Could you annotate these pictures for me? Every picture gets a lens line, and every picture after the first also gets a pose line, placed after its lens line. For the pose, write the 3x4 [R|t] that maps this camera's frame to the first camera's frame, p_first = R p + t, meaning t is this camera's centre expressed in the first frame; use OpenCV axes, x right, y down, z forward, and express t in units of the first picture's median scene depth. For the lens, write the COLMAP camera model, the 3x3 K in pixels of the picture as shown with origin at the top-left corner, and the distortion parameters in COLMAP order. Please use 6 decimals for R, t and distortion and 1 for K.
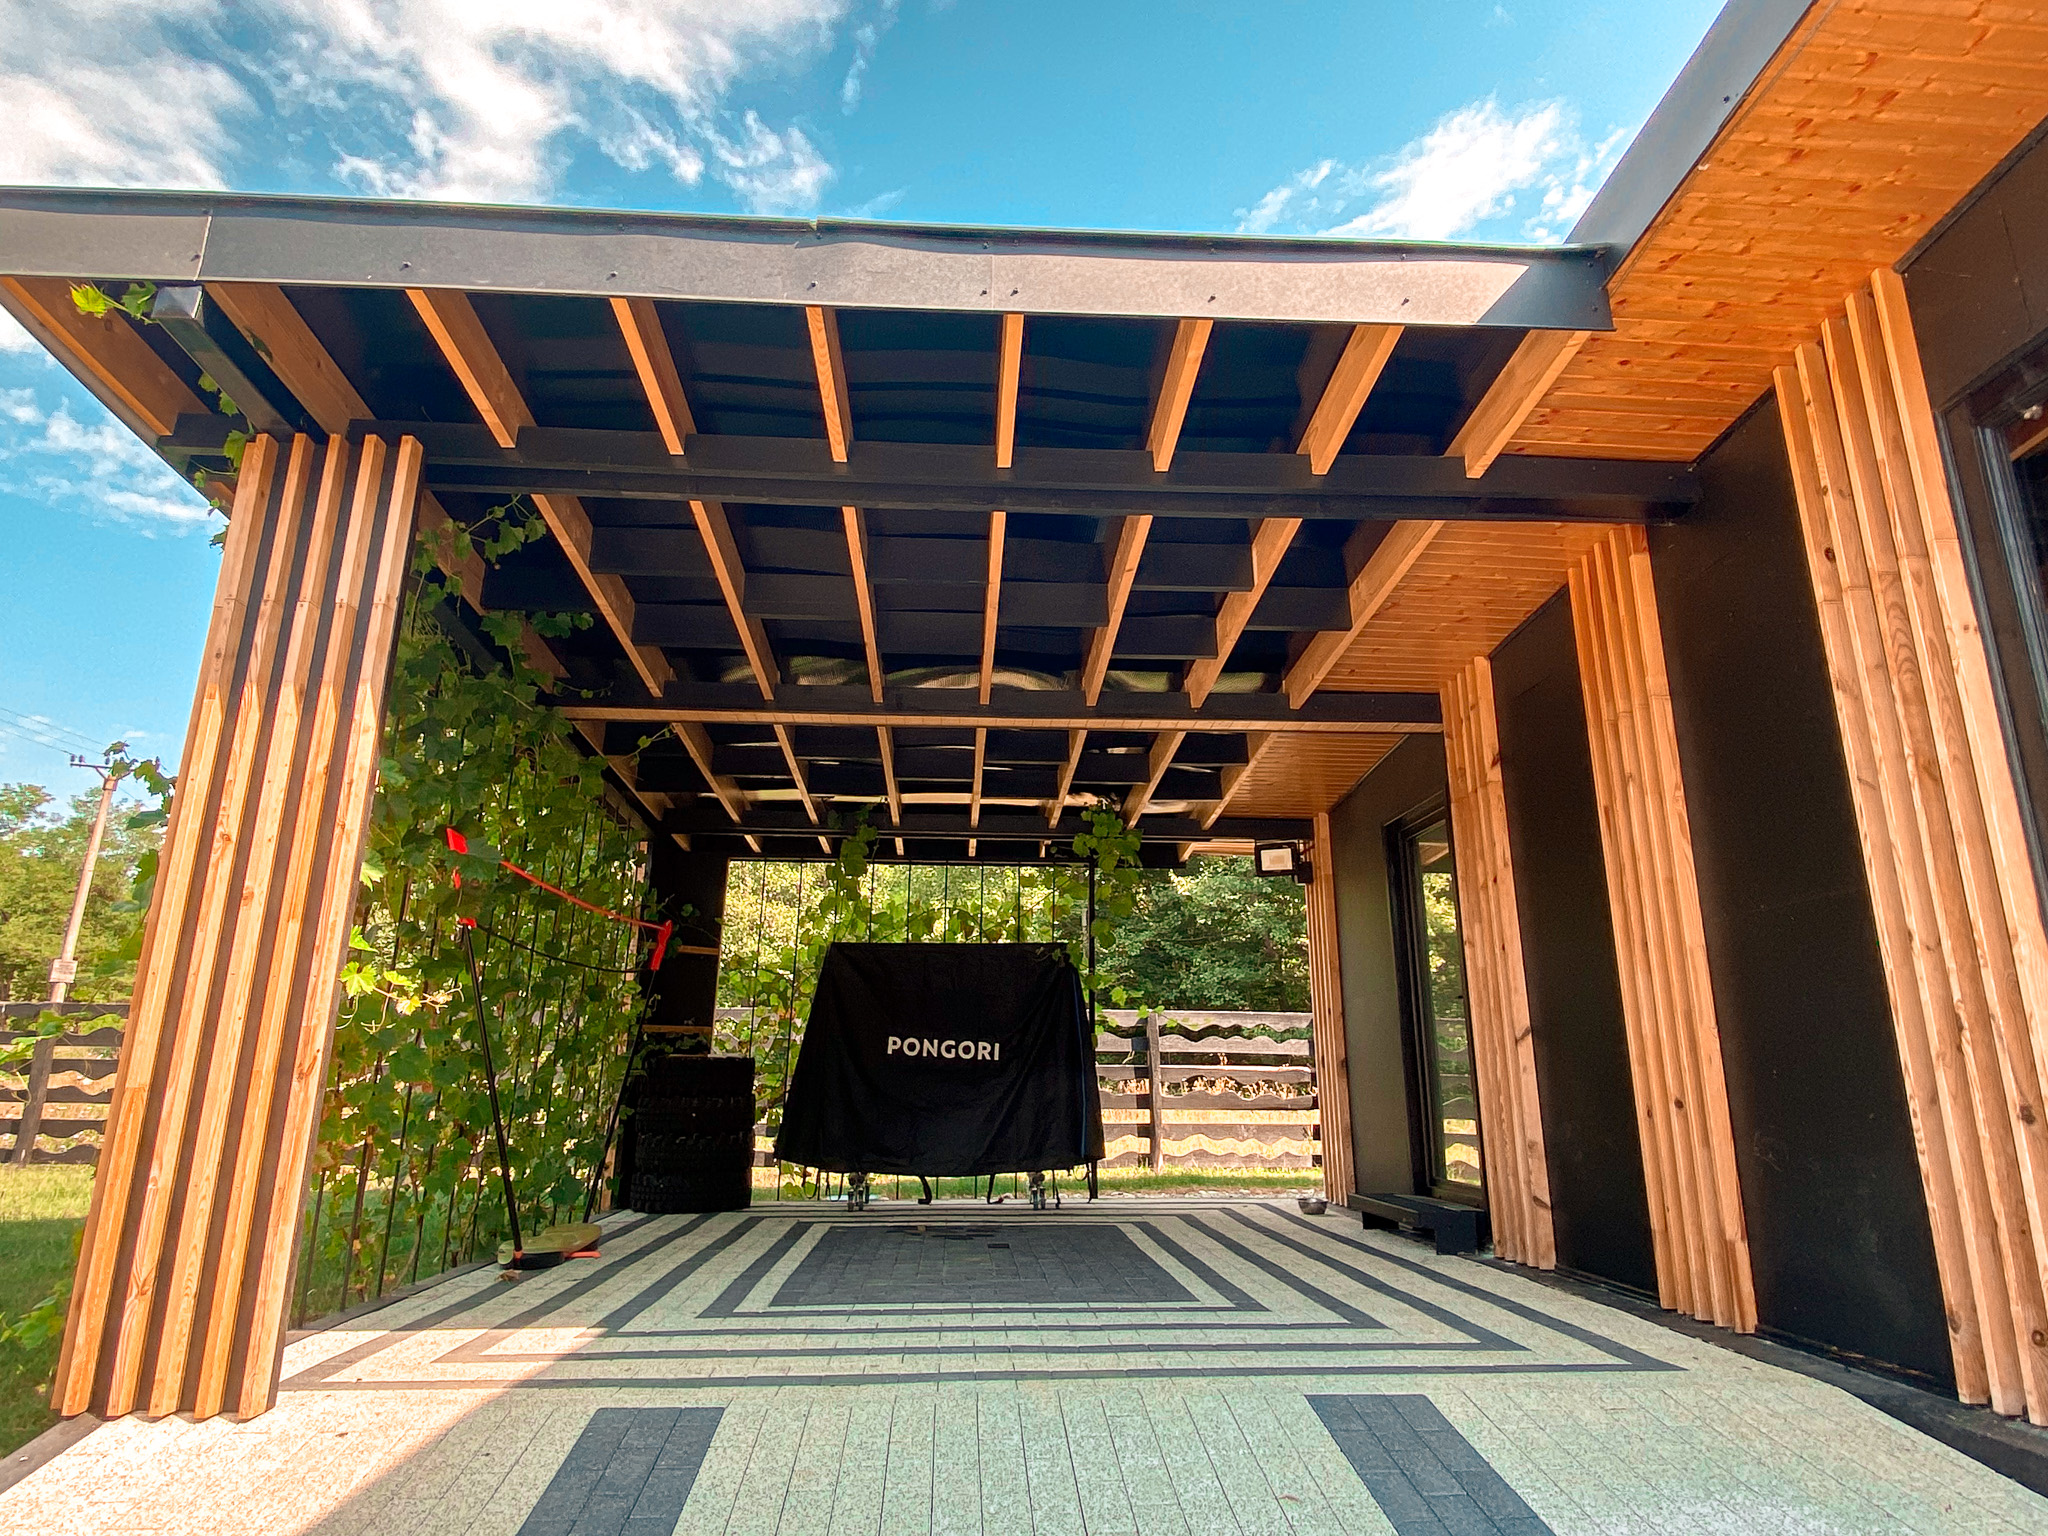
lens RADIAL K [[1204.6, 0, 1006.2], [0, 1204.6, 759.3], [0, 0, 1]] dist [0.029063, -0.002380]
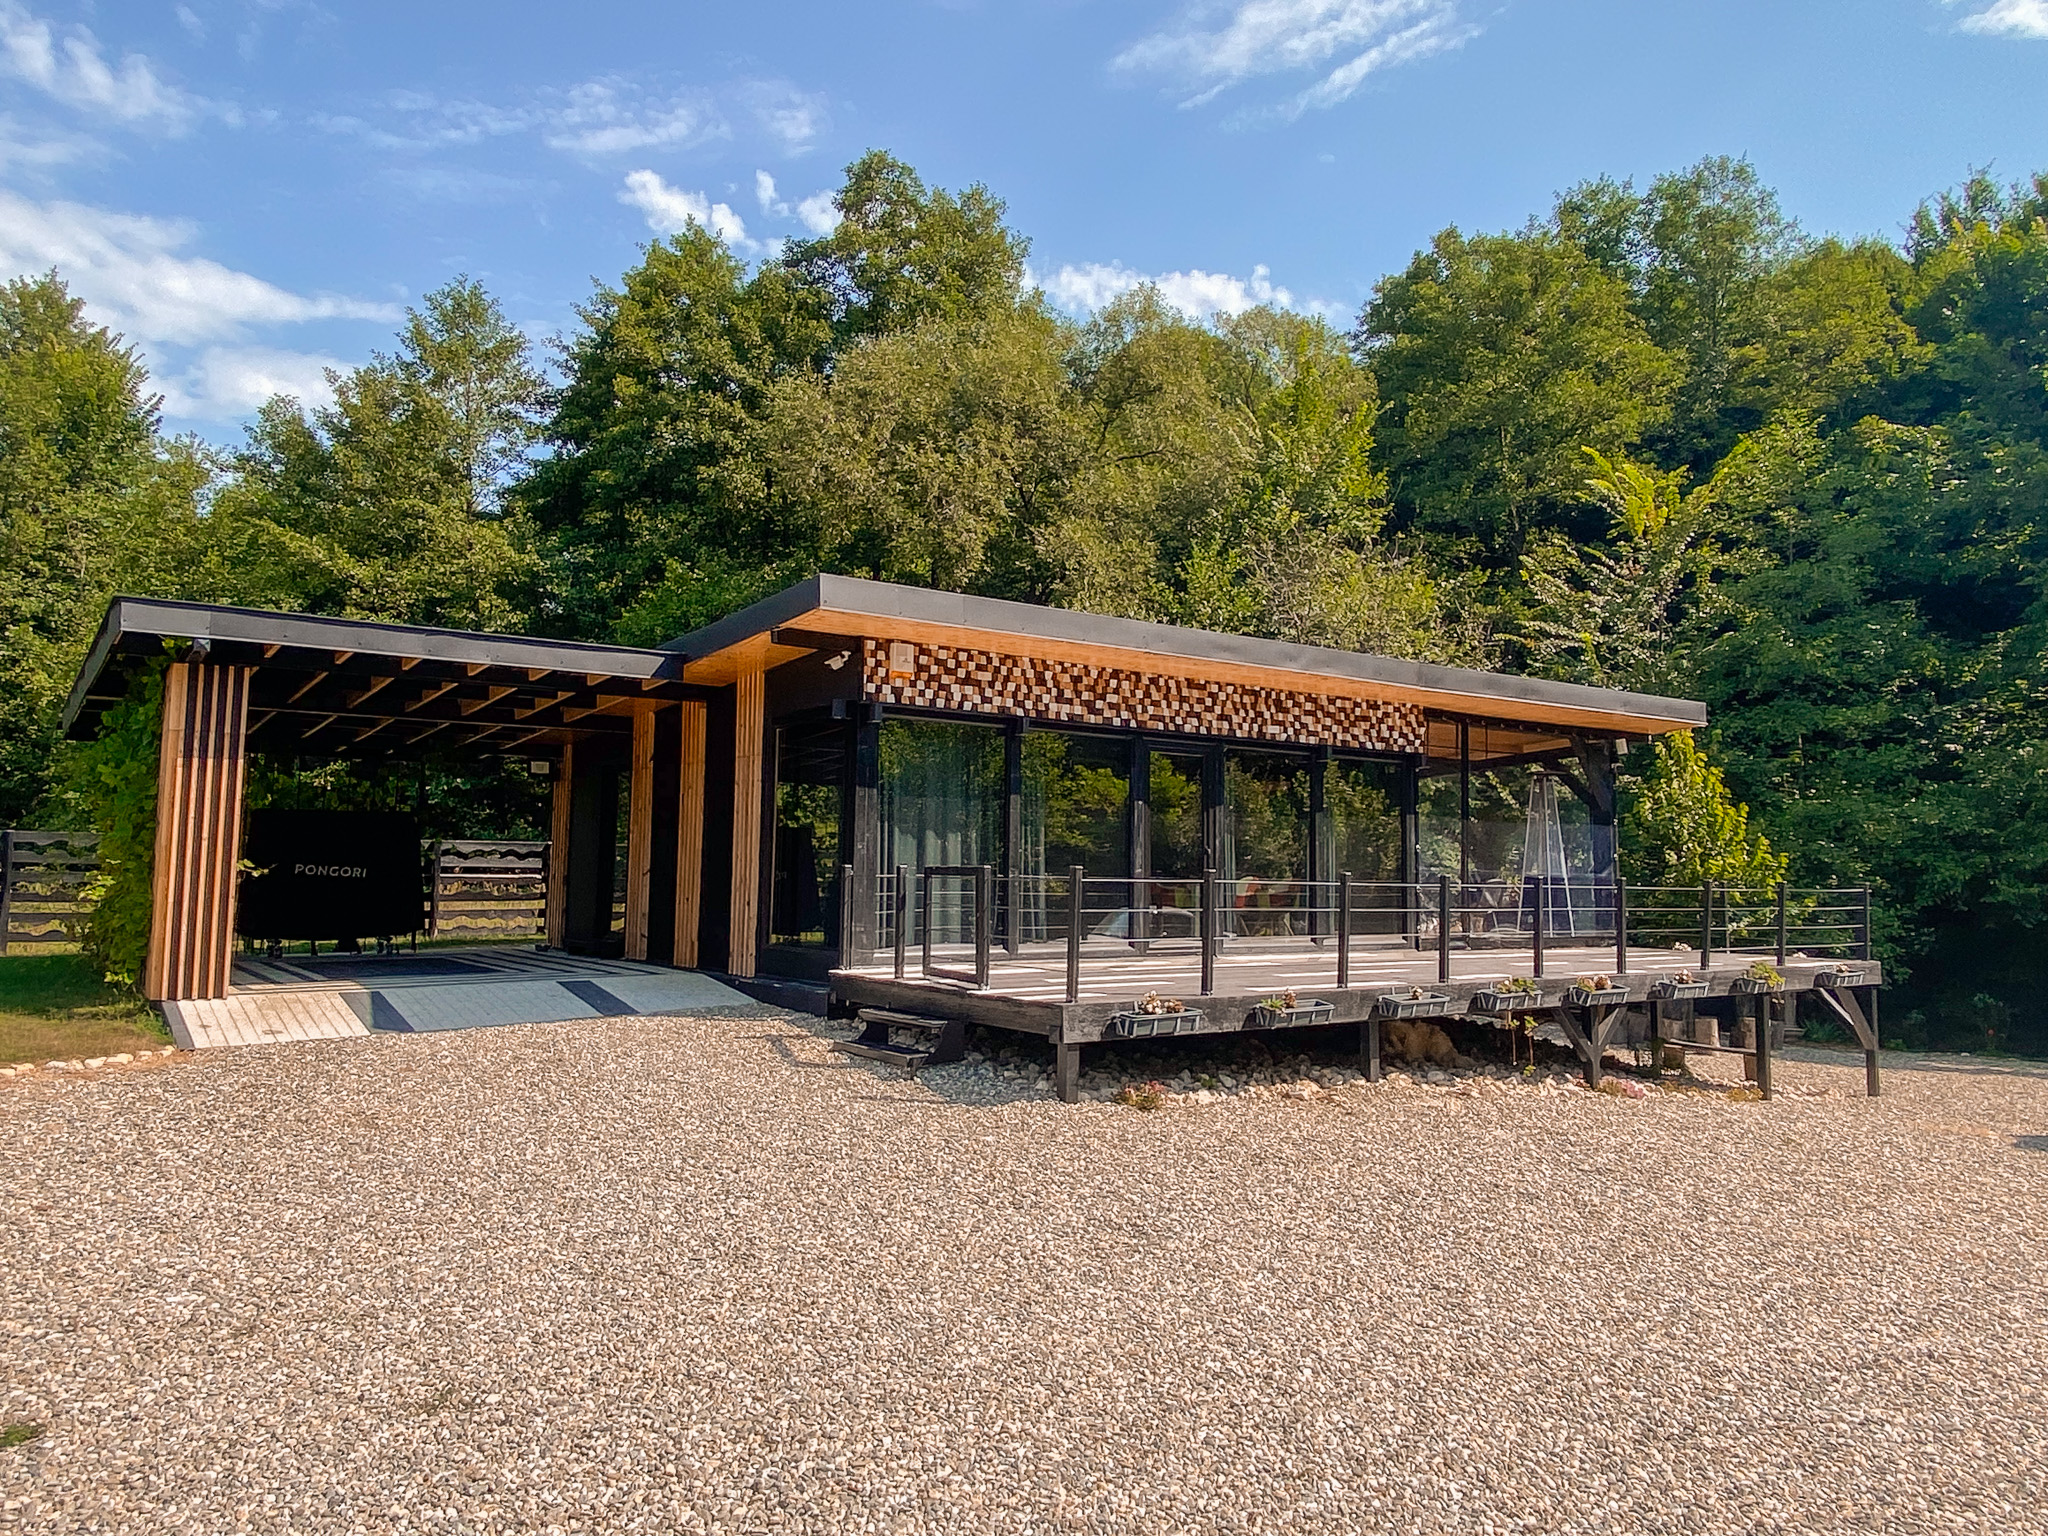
lens RADIAL K [[1399.3, 0, 1022.3], [0, 1399.3, 759.7], [0, 0, 1]] dist [0.027651, -0.006631]
pose [[0.823234, 0.050886, 0.565417, -0.410475], [-0.155494, 0.978098, 0.138369, -0.367341], [-0.545992, -0.201829, 0.813116, -1.216848]]
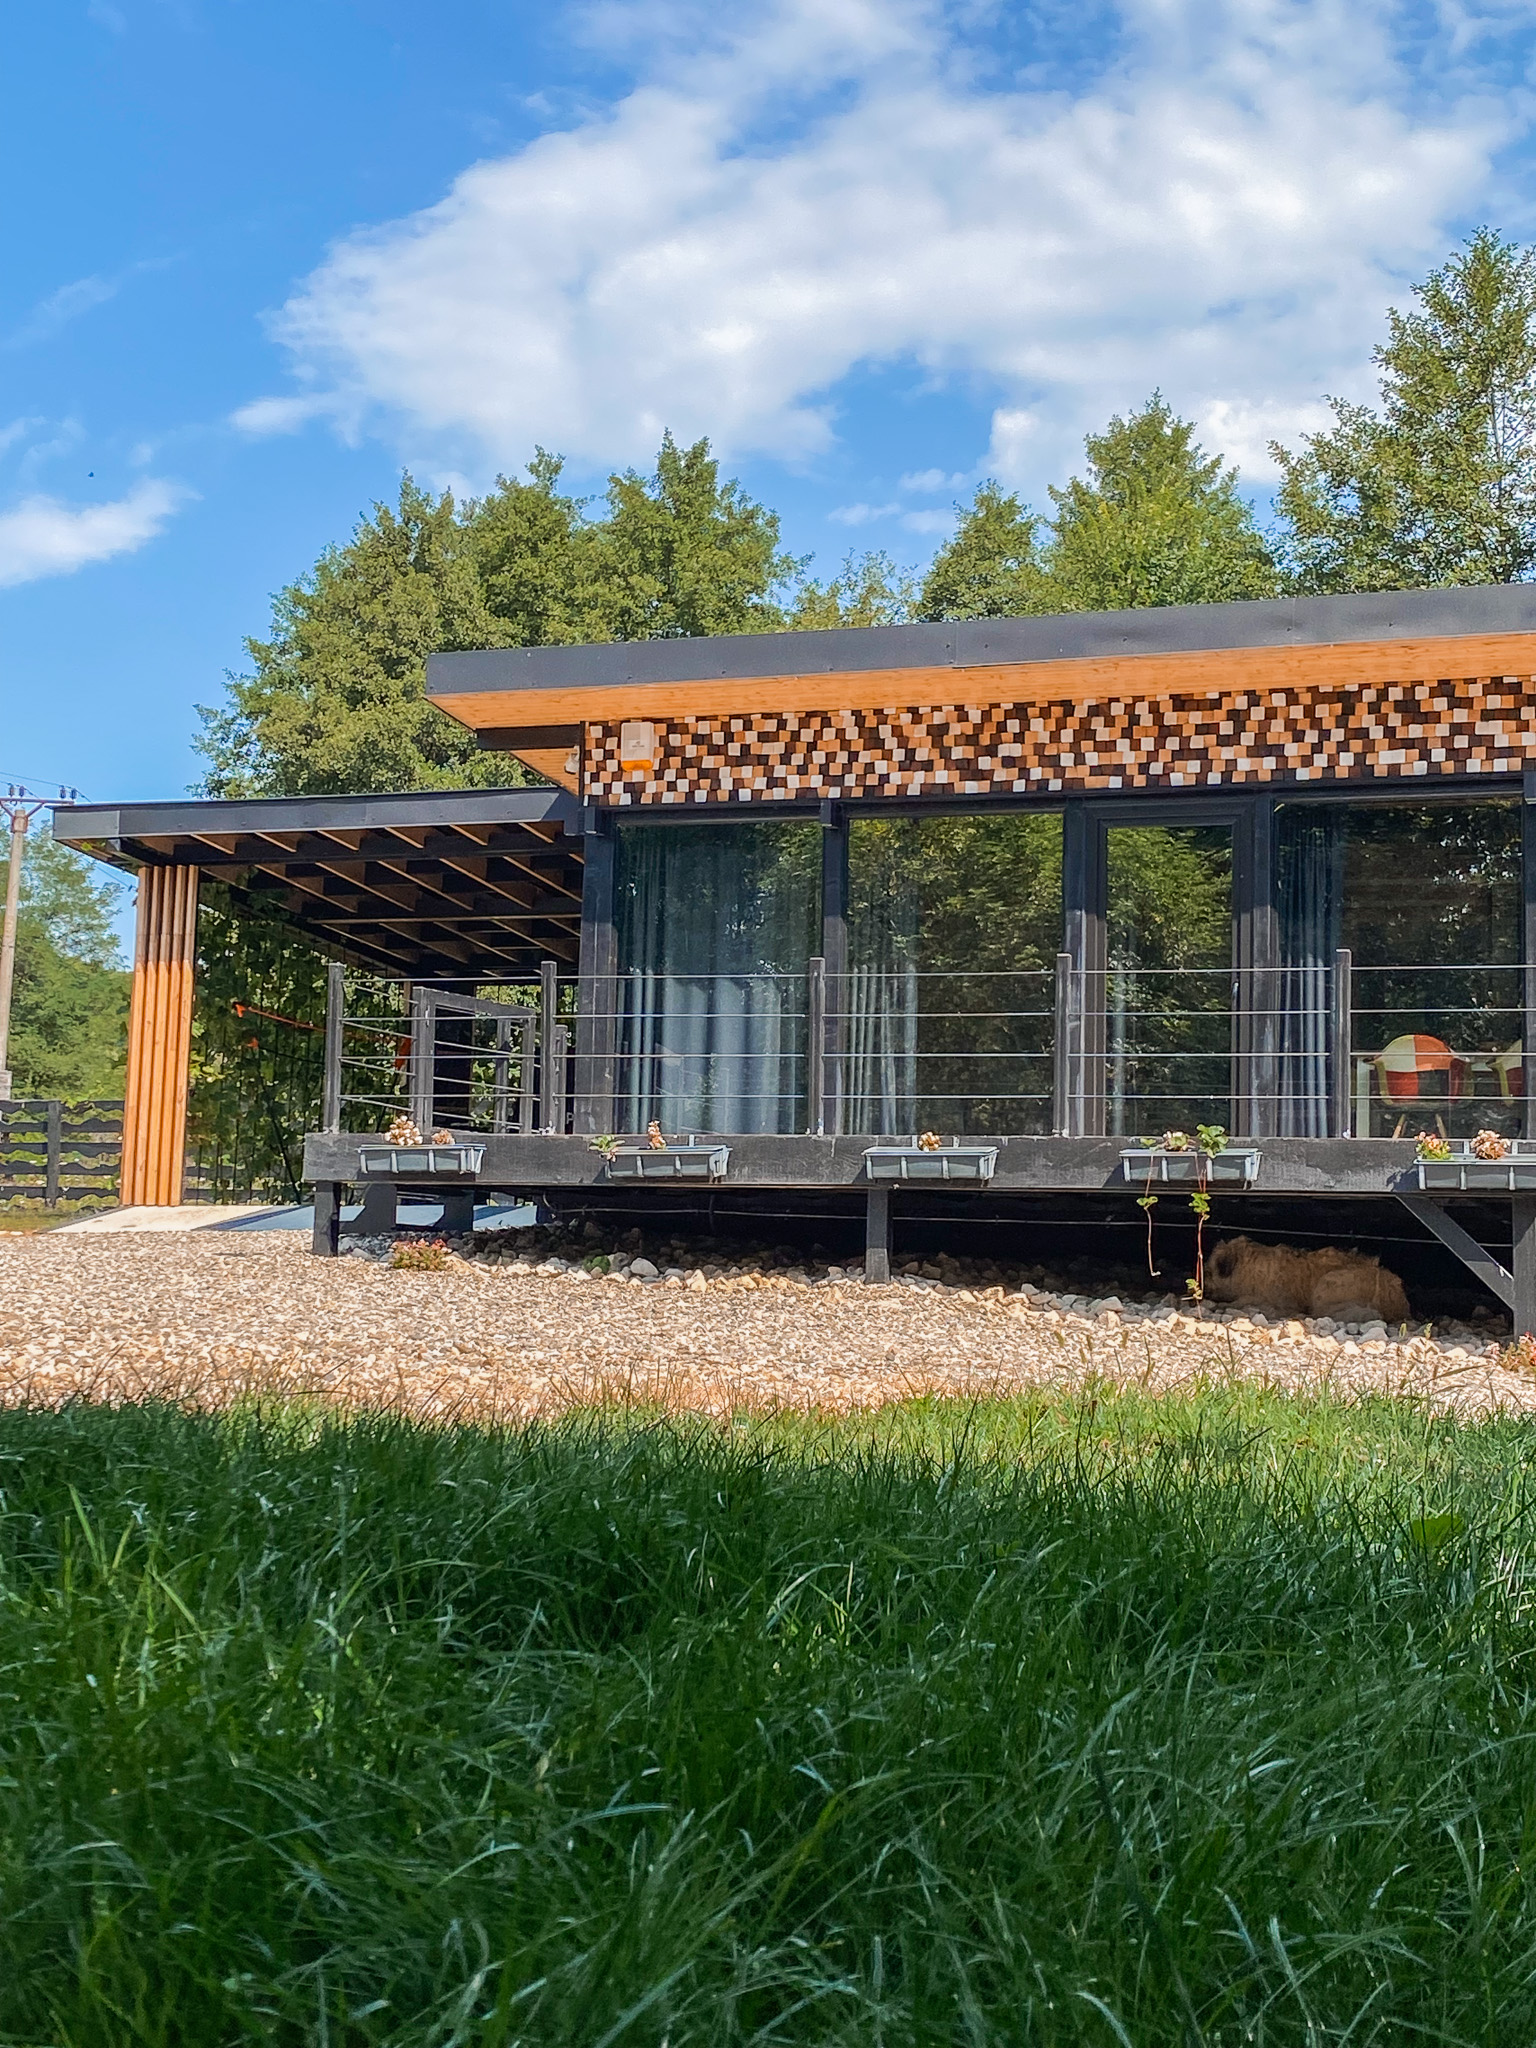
lens RADIAL K [[2790.1, 0, 776.7], [0, 2790.1, 1019.5], [0, 0, 1]] dist [0.149757, 0.000000]
pose [[0.935294, -0.019063, -0.353358, 1.329297], [0.071942, 0.987938, 0.137122, -0.320744], [0.346482, -0.153671, 0.925384, -1.987932]]
